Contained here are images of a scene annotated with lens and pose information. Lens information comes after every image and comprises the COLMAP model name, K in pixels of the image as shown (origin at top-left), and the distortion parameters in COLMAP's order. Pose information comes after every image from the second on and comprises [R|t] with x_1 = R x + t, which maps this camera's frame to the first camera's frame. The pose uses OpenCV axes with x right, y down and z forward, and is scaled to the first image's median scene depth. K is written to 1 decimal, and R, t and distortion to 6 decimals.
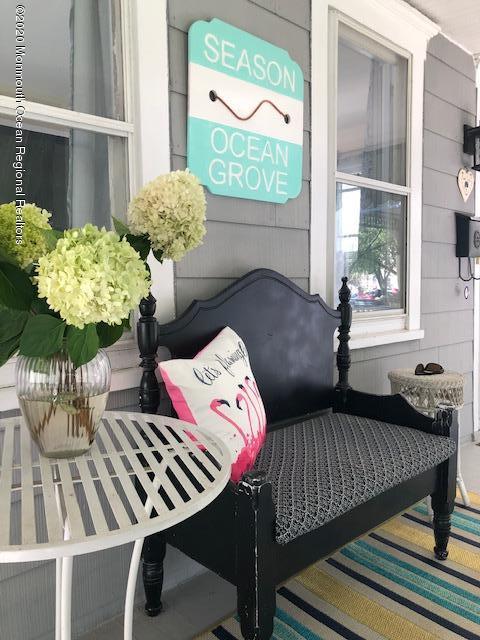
lens RADIAL K [[517.2, 0, 240.4], [0, 517.2, 316.6], [0, 0, 1]] dist [0.040545, -0.059414]
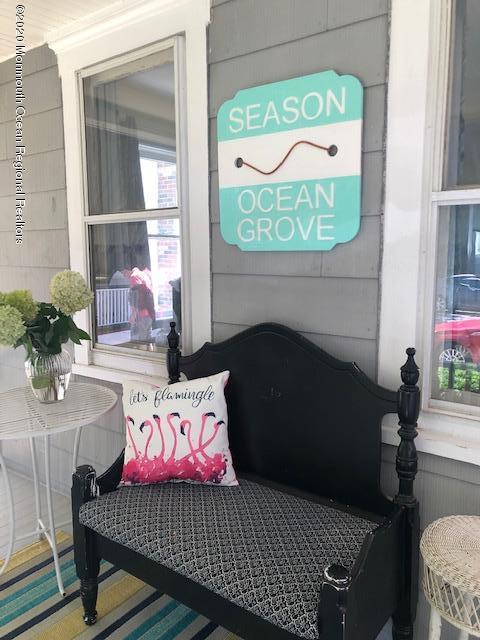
lens RADIAL K [[494.1, 0, 241.8], [0, 494.1, 323.5], [0, 0, 1]] dist [0.010721, -0.010610]
pose [[0.191346, 0.147259, -0.970413, 0.927170], [-0.069762, 0.988221, 0.136206, -0.212856], [0.979040, 0.041636, 0.199365, 0.743583]]
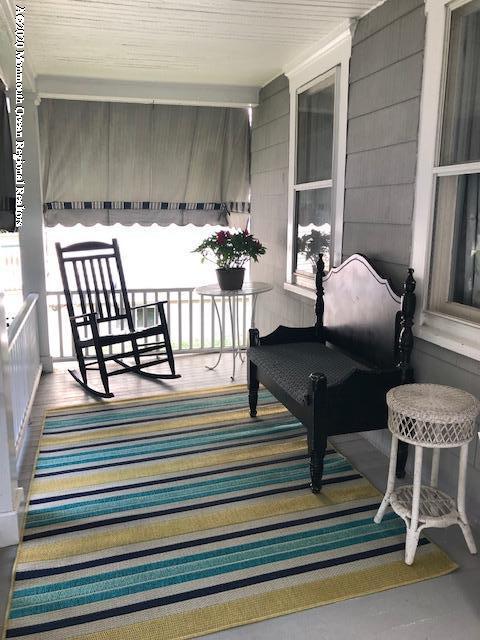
lens RADIAL K [[517.2, 0, 238.8], [0, 517.2, 317.9], [0, 0, 1]] dist [0.040545, -0.059414]
pose [[-0.447793, 0.195866, -0.872420, 1.558515], [-0.046329, 0.969319, 0.241400, -0.260194], [0.892936, 0.148516, -0.424980, 1.333316]]
